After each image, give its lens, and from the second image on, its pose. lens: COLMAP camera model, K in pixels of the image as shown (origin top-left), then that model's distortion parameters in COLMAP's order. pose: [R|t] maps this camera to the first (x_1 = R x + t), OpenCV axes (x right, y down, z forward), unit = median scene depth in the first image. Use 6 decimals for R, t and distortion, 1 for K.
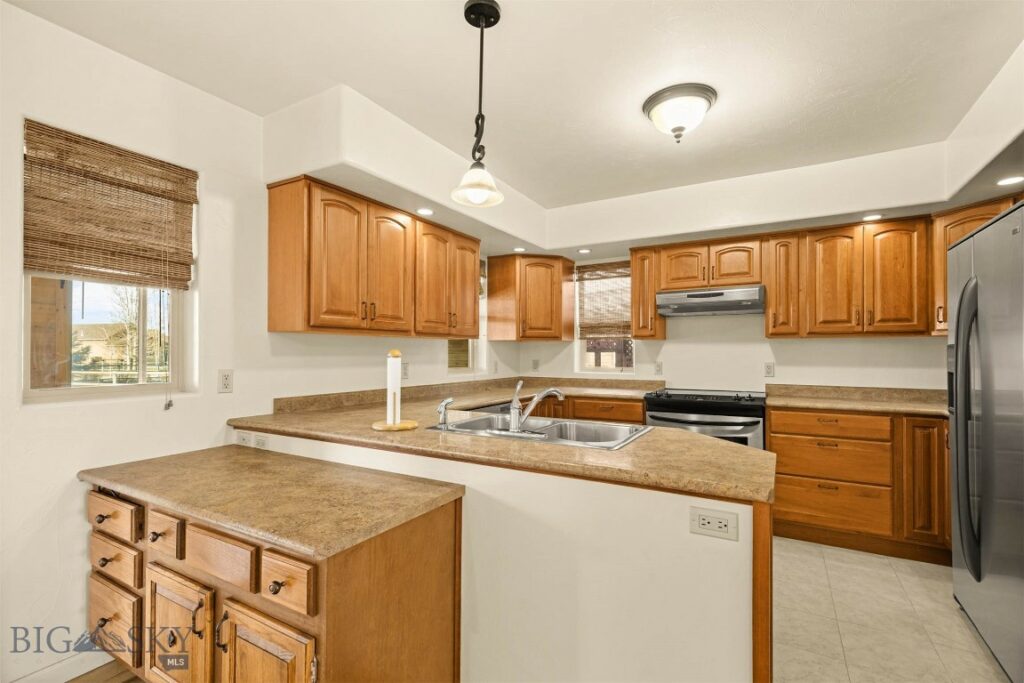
lens RADIAL K [[465.7, 0, 514.4], [0, 465.7, 352.4], [0, 0, 1]] dist [0.011833, -0.001130]
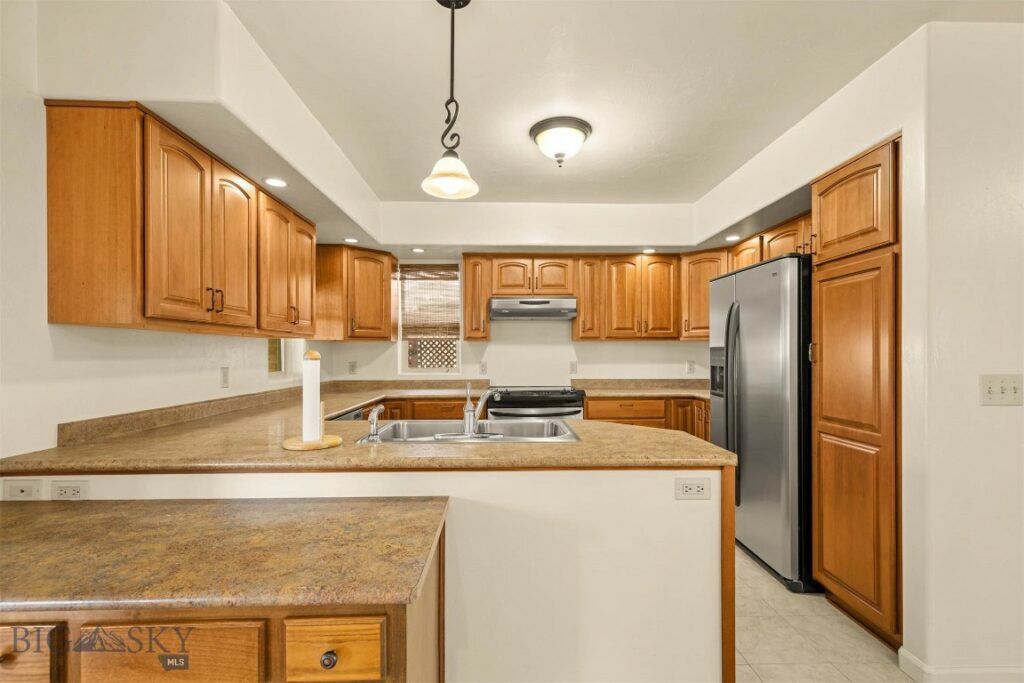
lens RADIAL K [[465.7, 0, 512.6], [0, 465.7, 357.2], [0, 0, 1]] dist [0.011833, -0.001130]
pose [[0.852155, -0.007469, 0.523236, -0.303491], [0.002894, 0.999950, 0.009561, -0.000988], [-0.523282, -0.006633, 0.852134, 0.087498]]
